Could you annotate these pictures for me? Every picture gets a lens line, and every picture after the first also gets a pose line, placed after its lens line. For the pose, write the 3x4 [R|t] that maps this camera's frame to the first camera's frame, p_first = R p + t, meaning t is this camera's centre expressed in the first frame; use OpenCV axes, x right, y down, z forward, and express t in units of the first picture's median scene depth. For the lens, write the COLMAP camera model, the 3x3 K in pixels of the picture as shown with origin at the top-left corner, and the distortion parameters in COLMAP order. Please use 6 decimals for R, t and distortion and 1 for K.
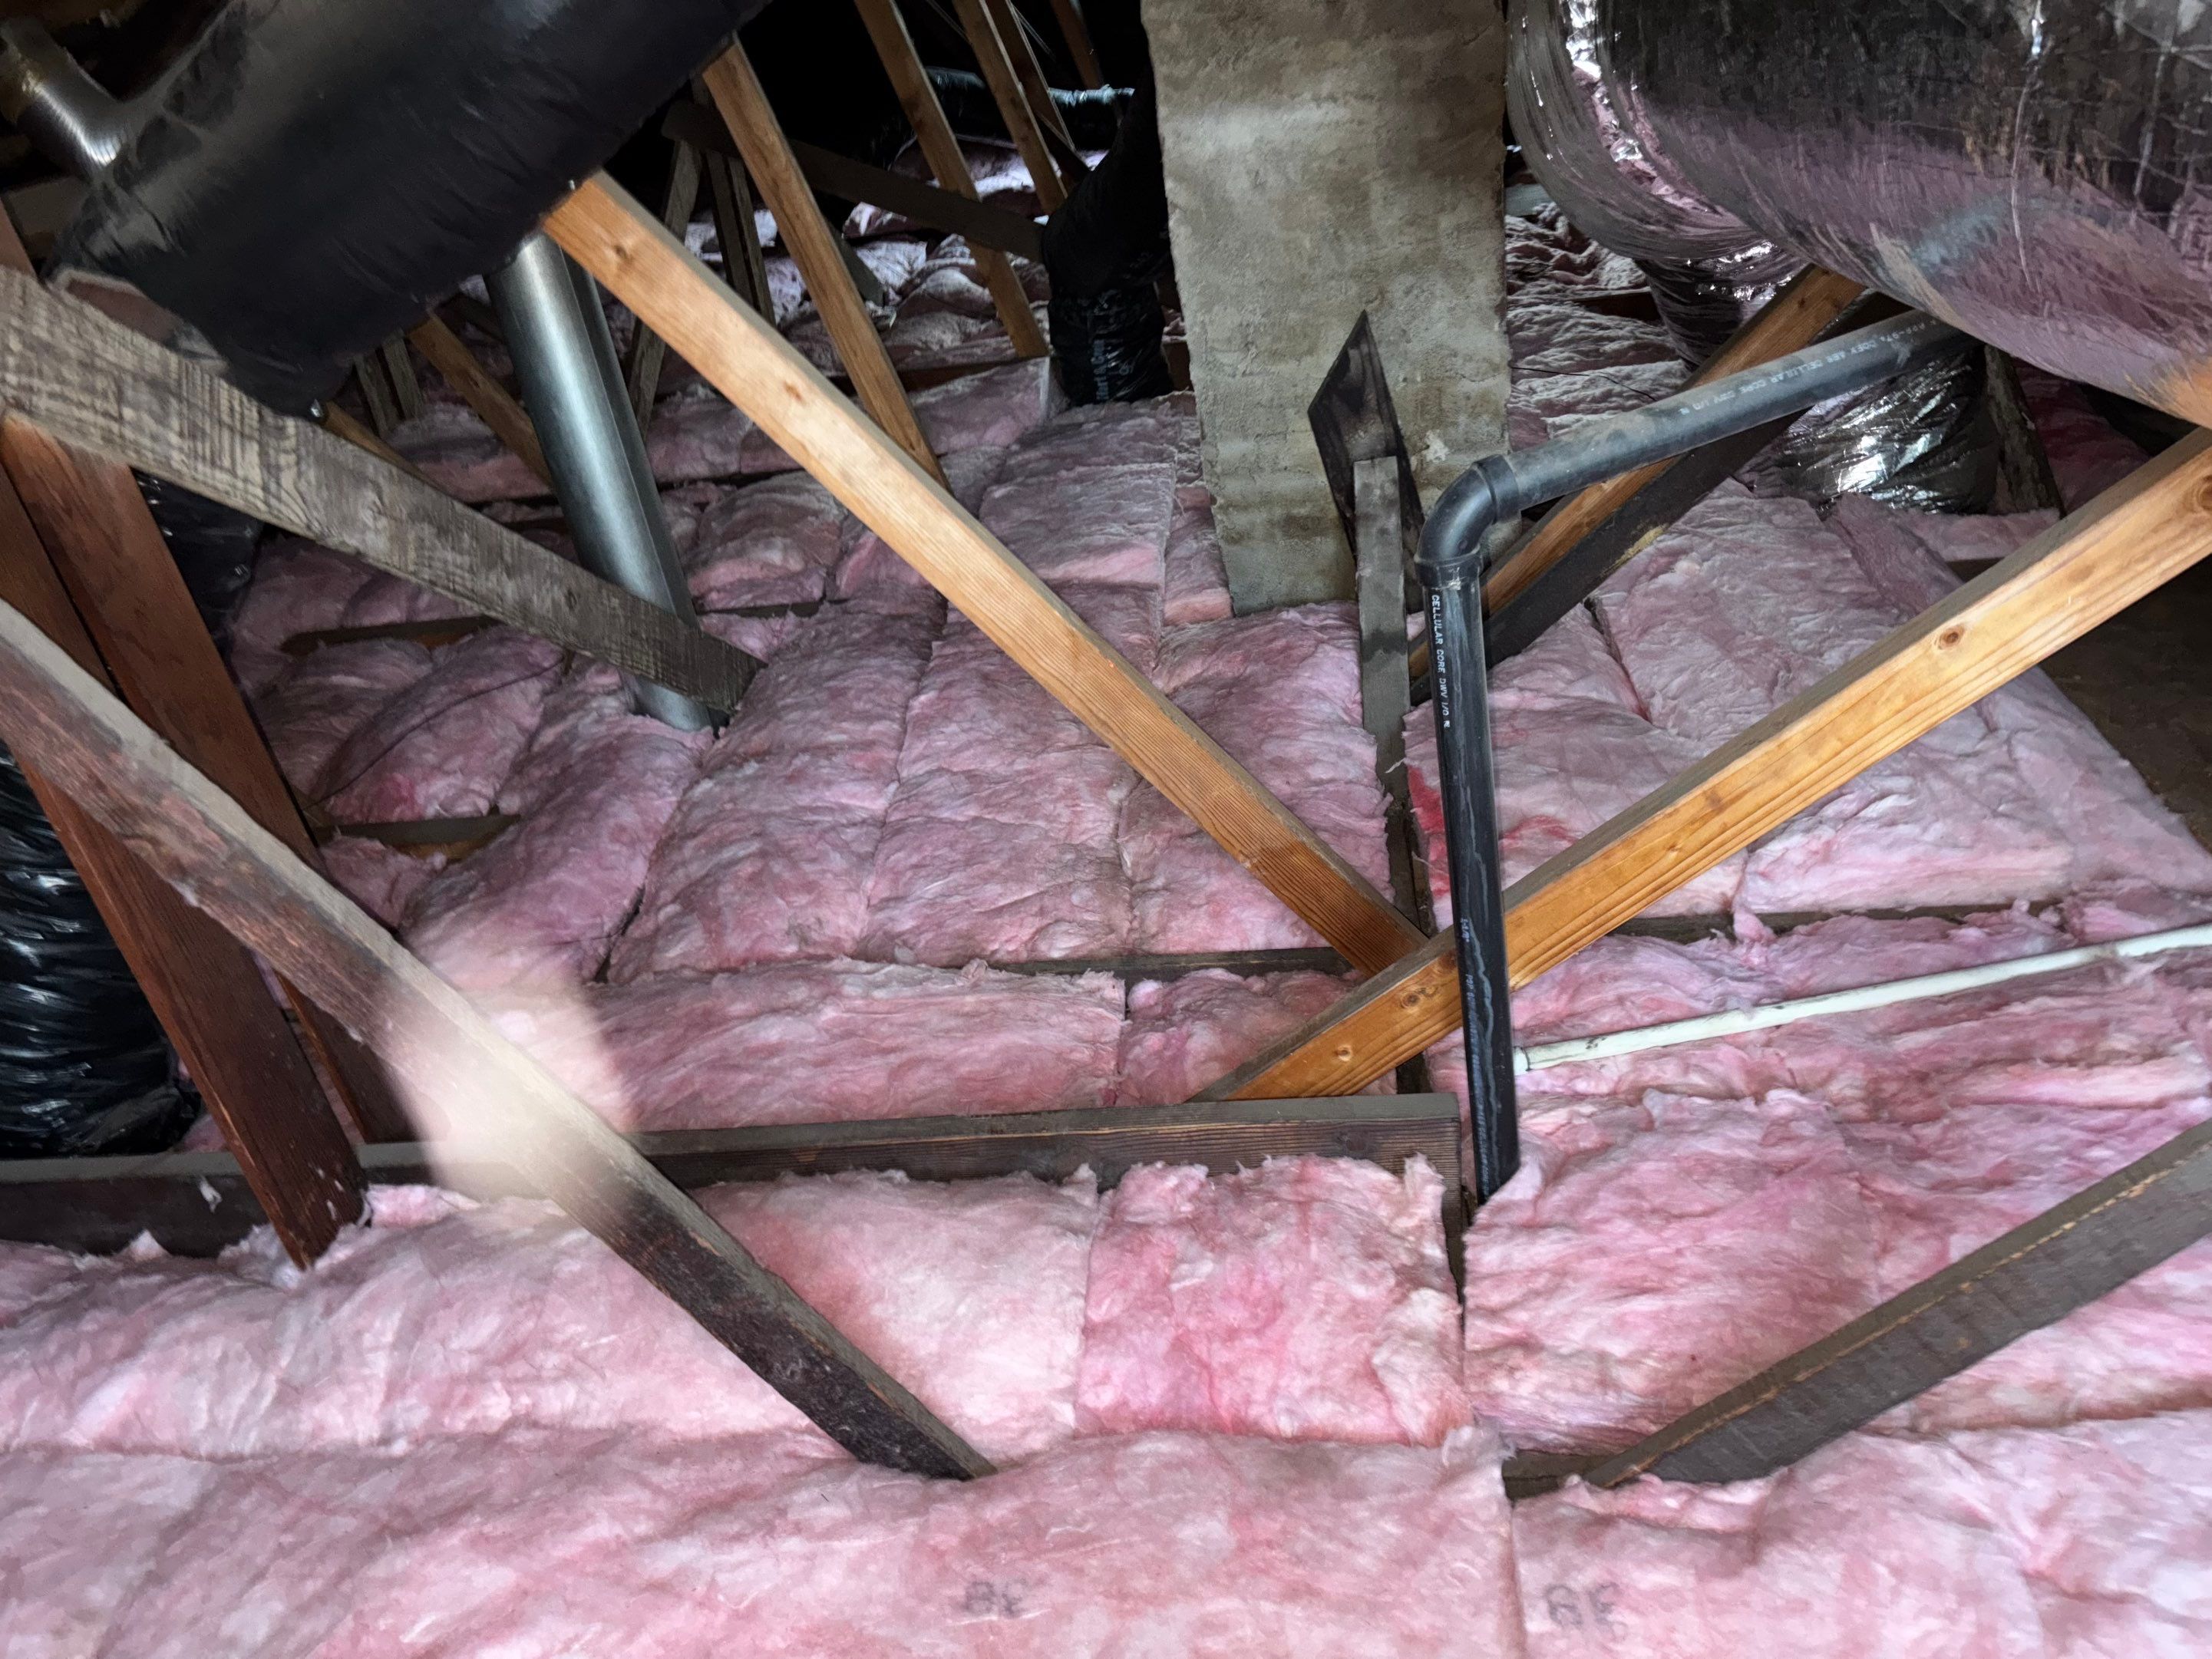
lens RADIAL K [[1642.1, 0, 1116.1], [0, 1642.1, 843.0], [0, 0, 1]] dist [0.034091, -0.056091]
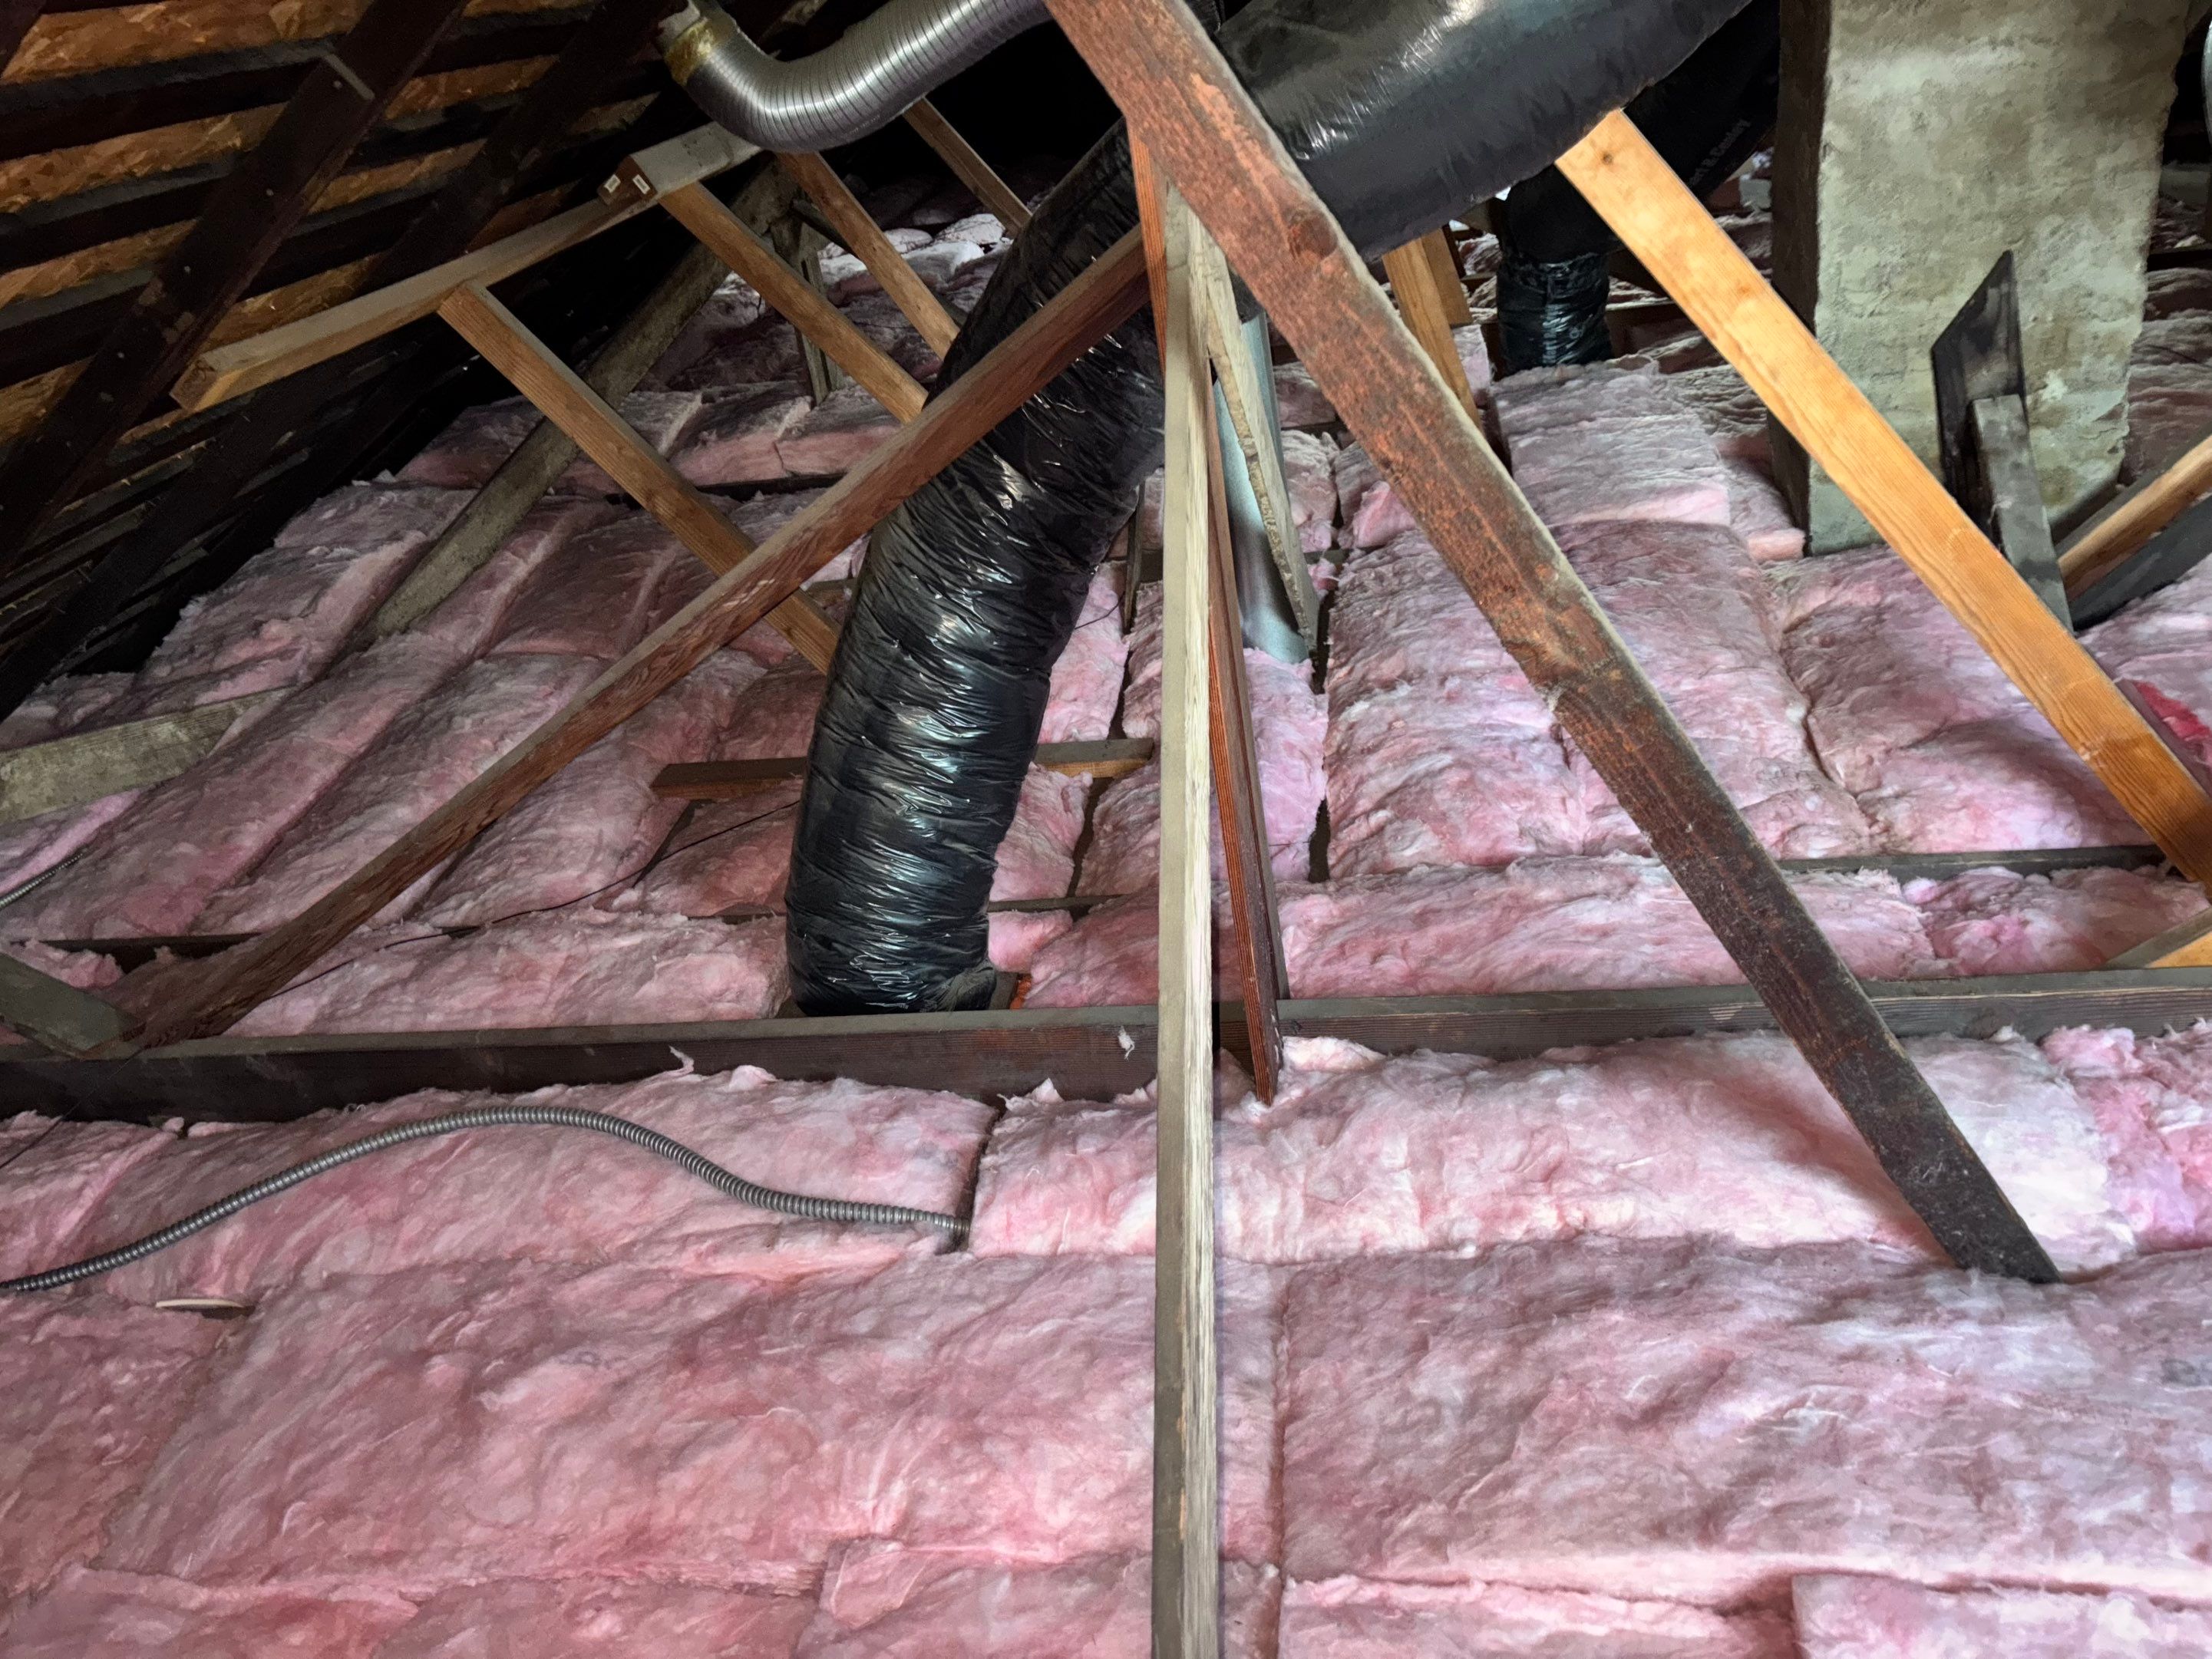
lens RADIAL K [[1642.8, 0, 1107.7], [0, 1642.8, 863.0], [0, 0, 1]] dist [0.003061, -0.028299]
pose [[0.997671, 0.015873, -0.066334, -0.388628], [-0.015455, 0.999857, 0.006820, 0.068778], [0.066433, -0.005779, 0.997774, -0.061355]]
